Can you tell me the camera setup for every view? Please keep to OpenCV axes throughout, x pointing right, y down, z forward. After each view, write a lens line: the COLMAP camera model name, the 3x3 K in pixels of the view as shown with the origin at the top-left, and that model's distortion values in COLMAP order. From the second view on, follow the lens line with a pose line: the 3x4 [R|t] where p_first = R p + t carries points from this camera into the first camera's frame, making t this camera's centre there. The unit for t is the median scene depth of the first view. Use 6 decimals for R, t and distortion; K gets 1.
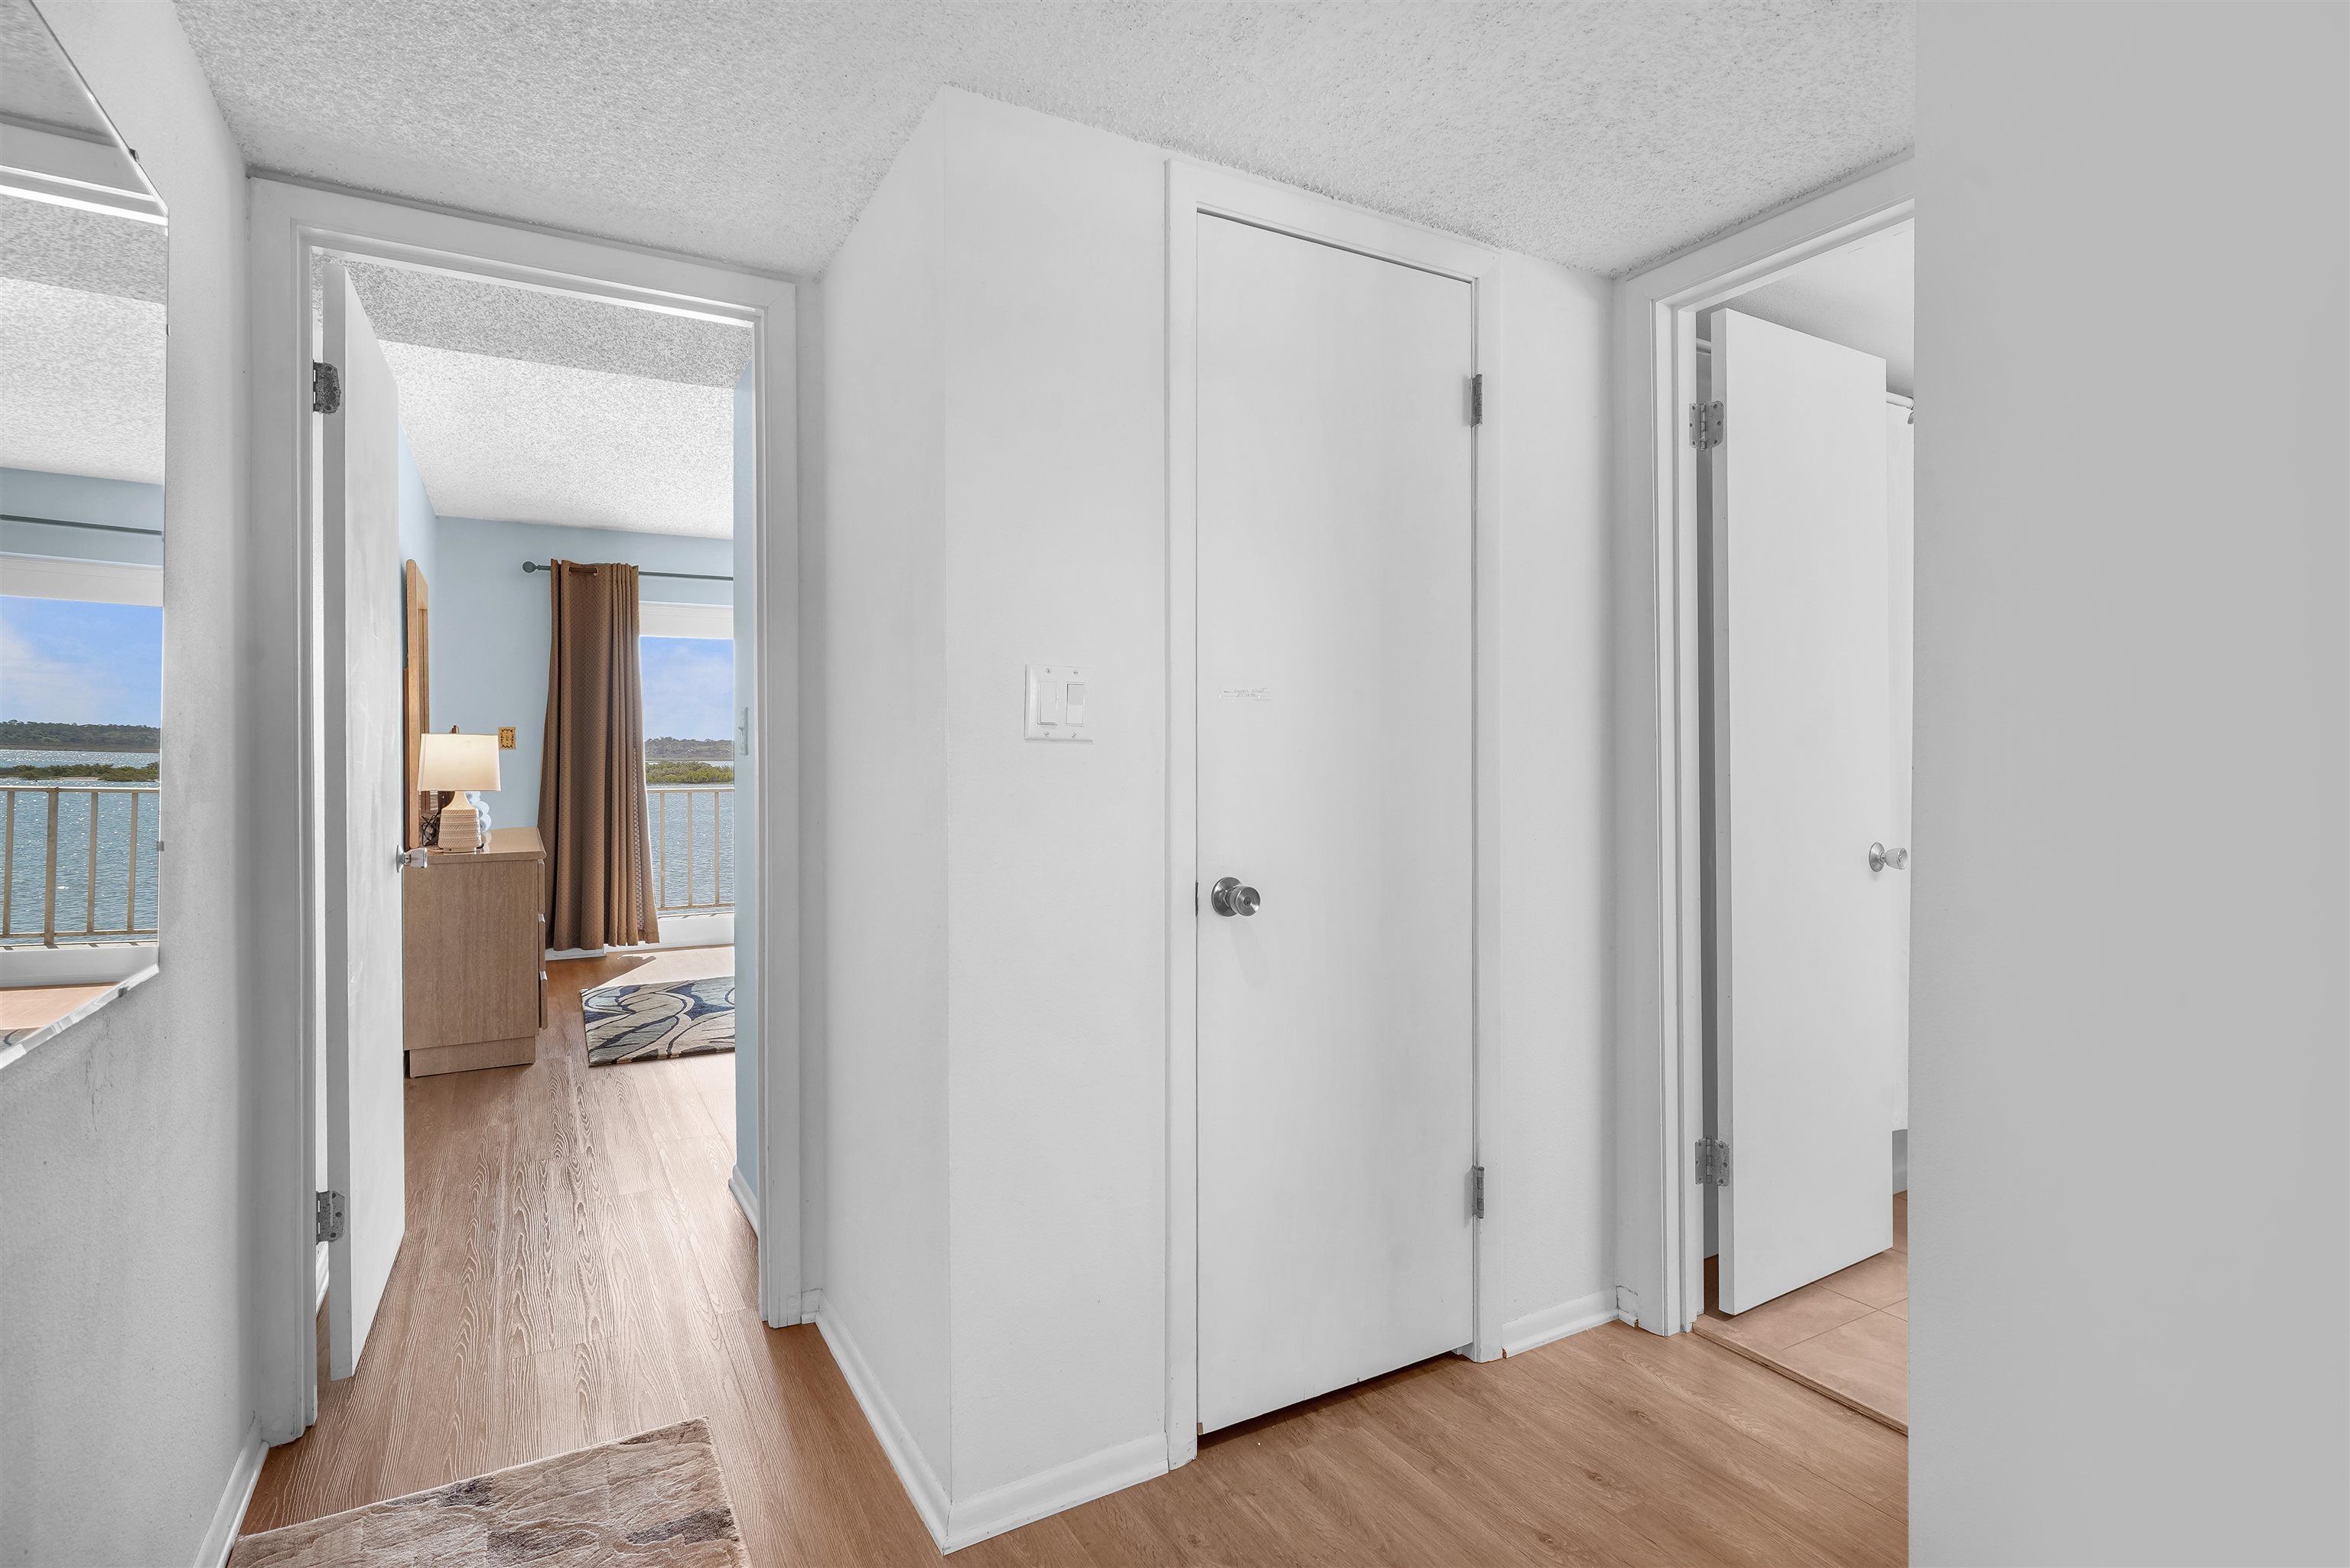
lens RADIAL K [[1170.8, 0, 1161.2], [0, 1170.8, 742.6], [0, 0, 1]] dist [-0.007577, 0.007149]
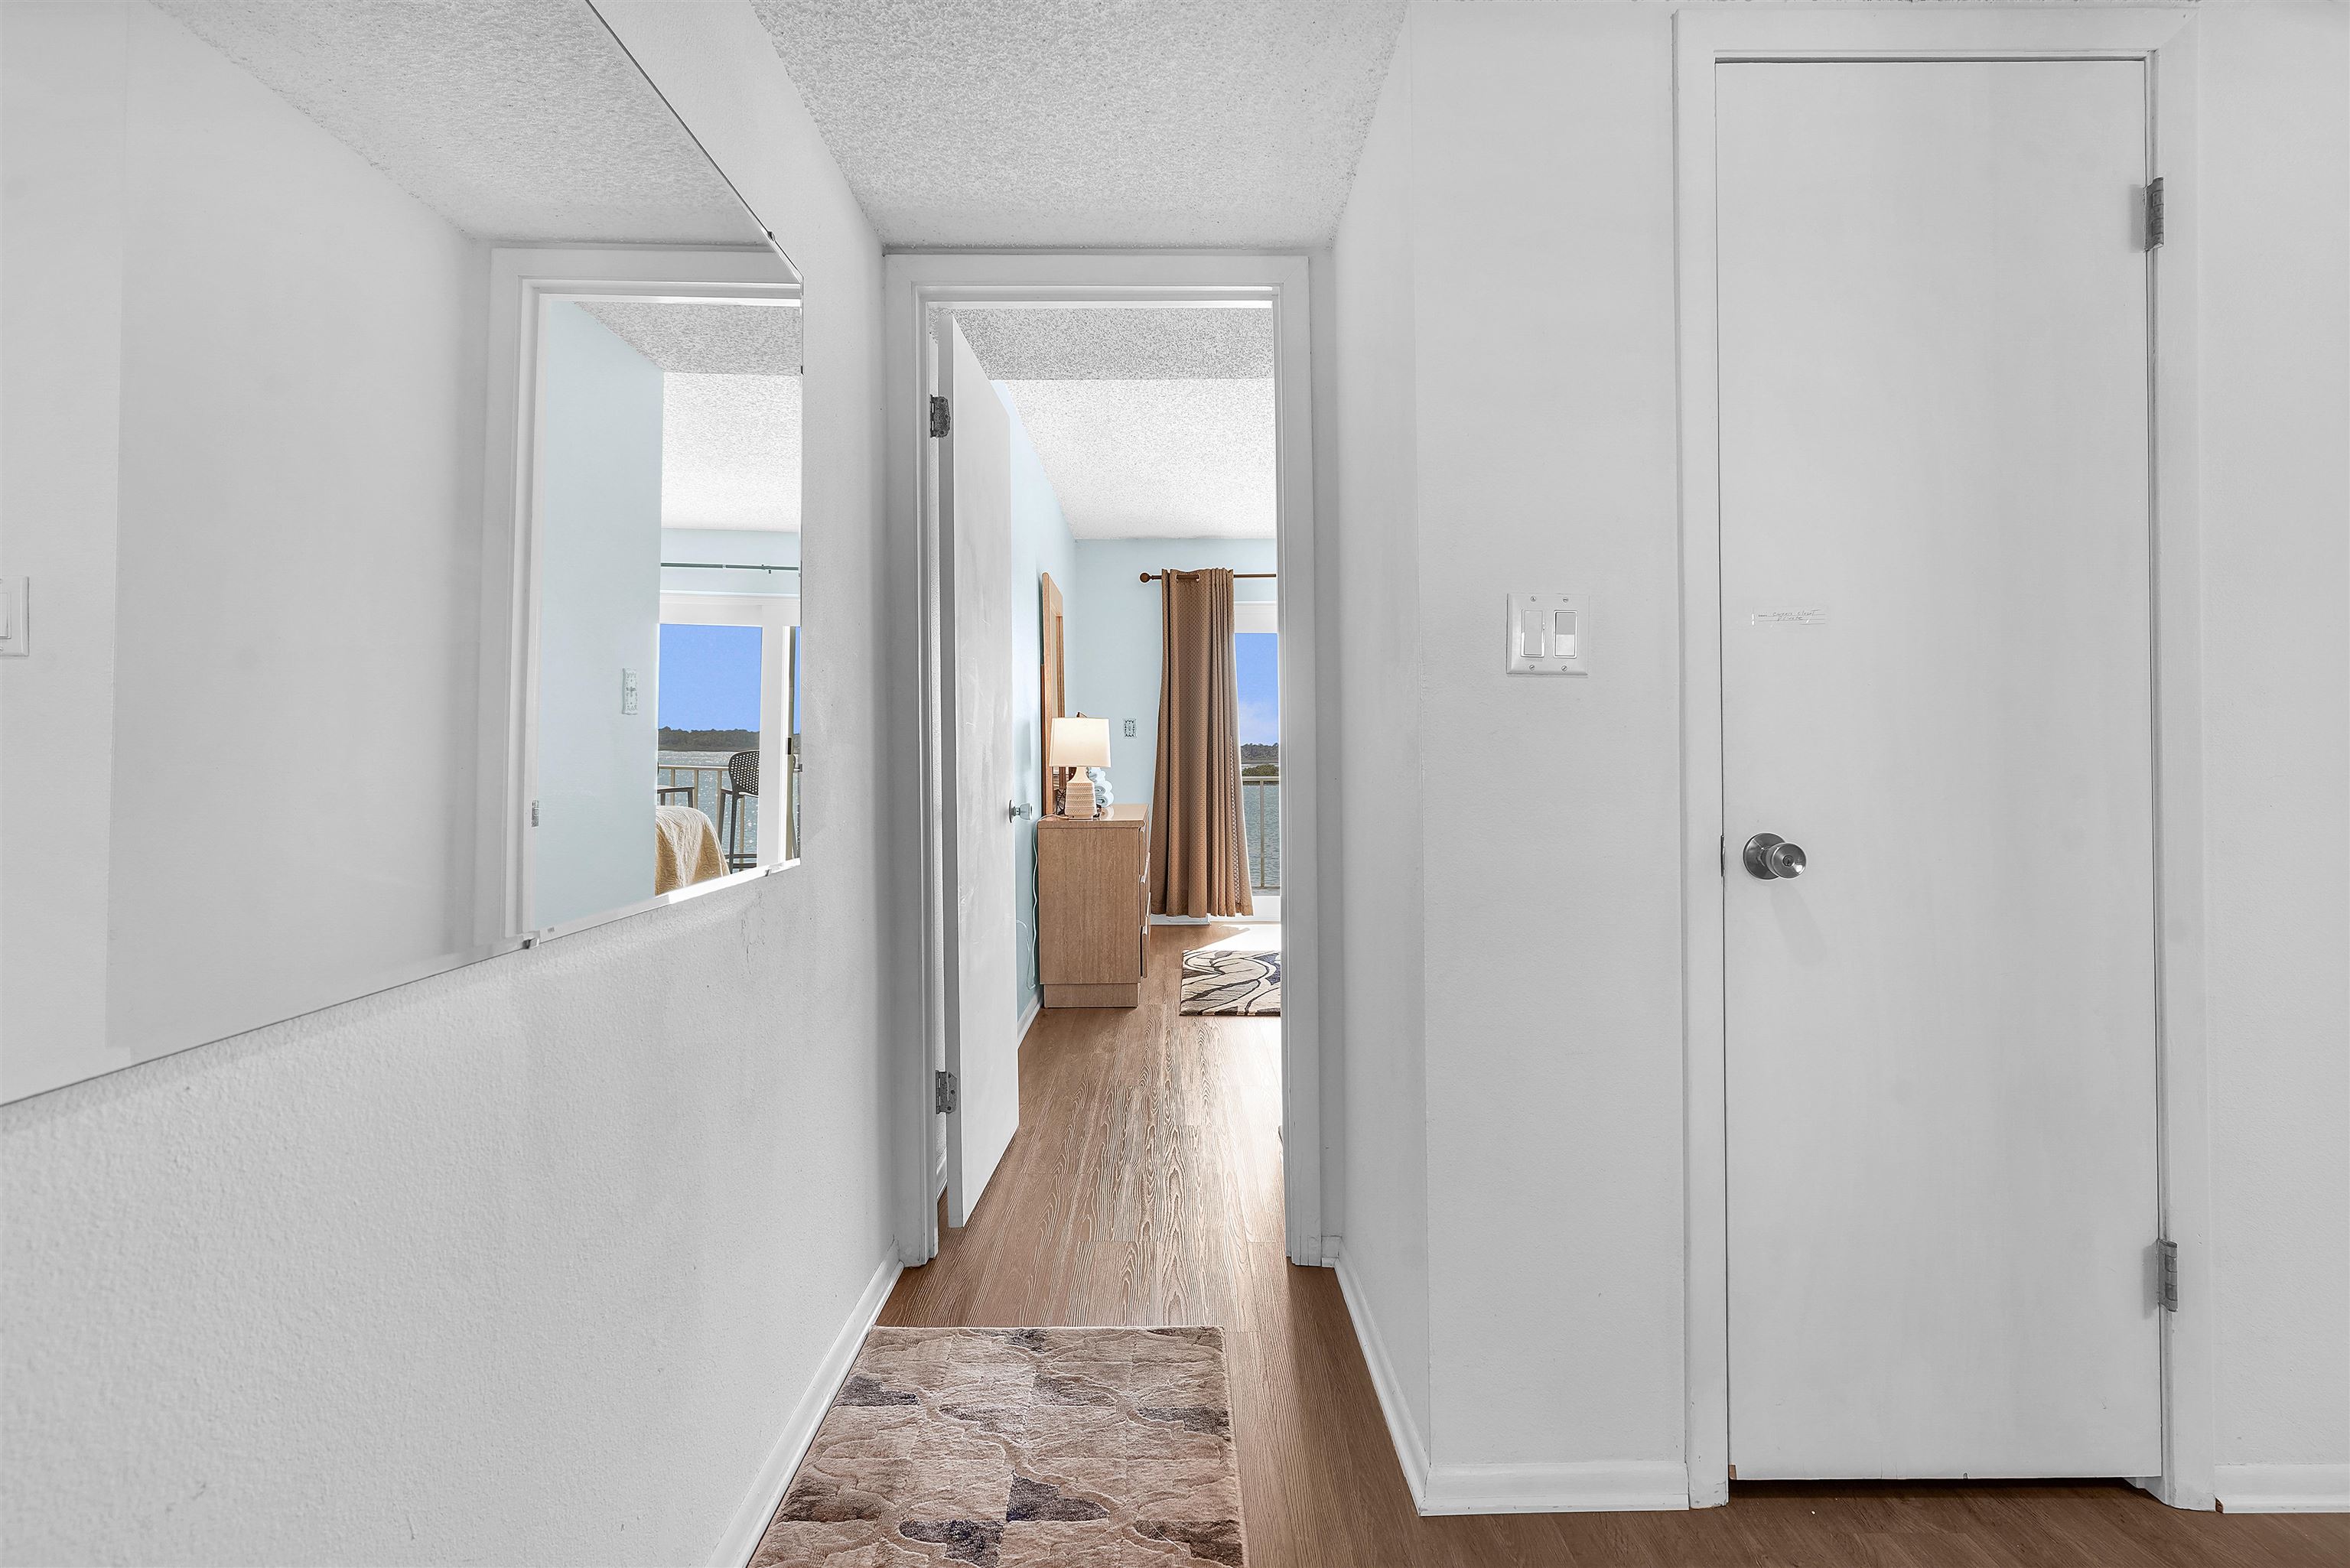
lens RADIAL K [[1170.8, 0, 1161.2], [0, 1170.8, 742.6], [0, 0, 1]] dist [-0.007577, 0.007149]
pose [[0.872947, -0.009487, -0.487723, 0.076739], [0.008827, 0.999954, -0.003652, 0.041731], [0.487735, -0.001117, 0.872991, 0.037629]]
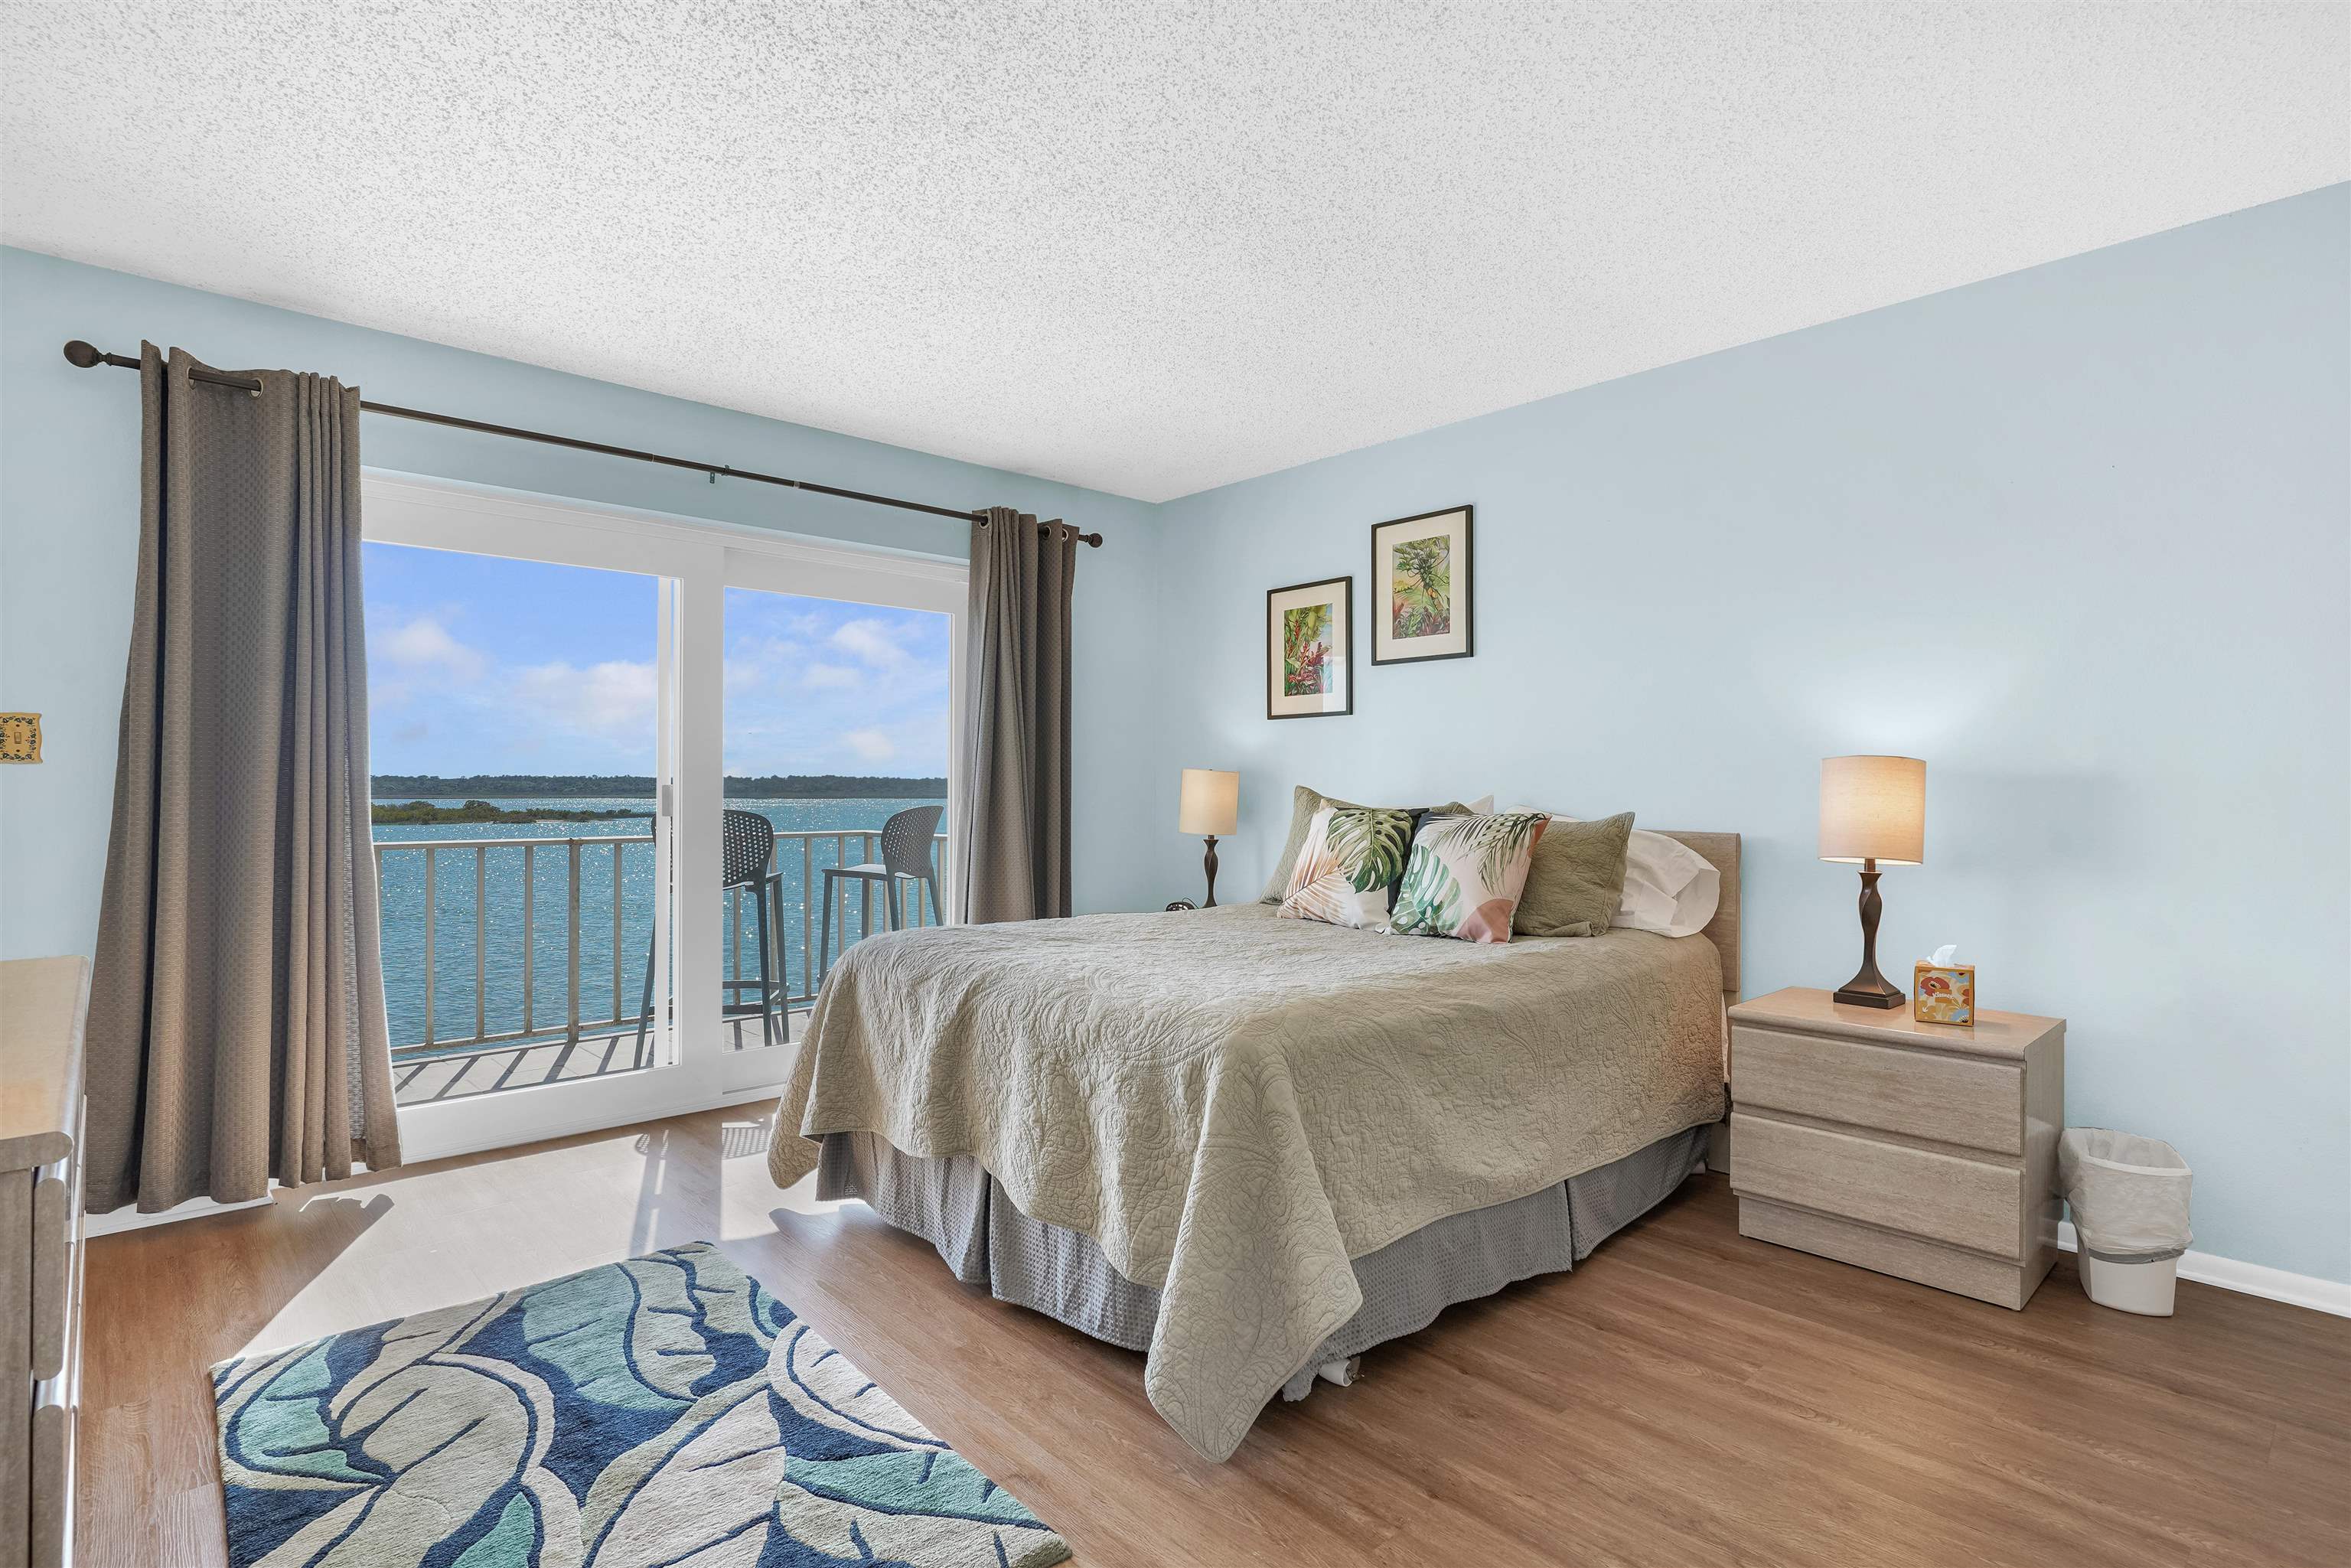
lens RADIAL K [[1136.3, 0, 1169.4], [0, 1136.3, 755.5], [0, 0, 1]] dist [0.002737, 0.000898]
pose [[0.971441, -0.000104, 0.237282, -0.675805], [0.004366, 0.999838, -0.017438, 0.035463], [-0.237242, 0.017976, 0.971284, 1.348786]]
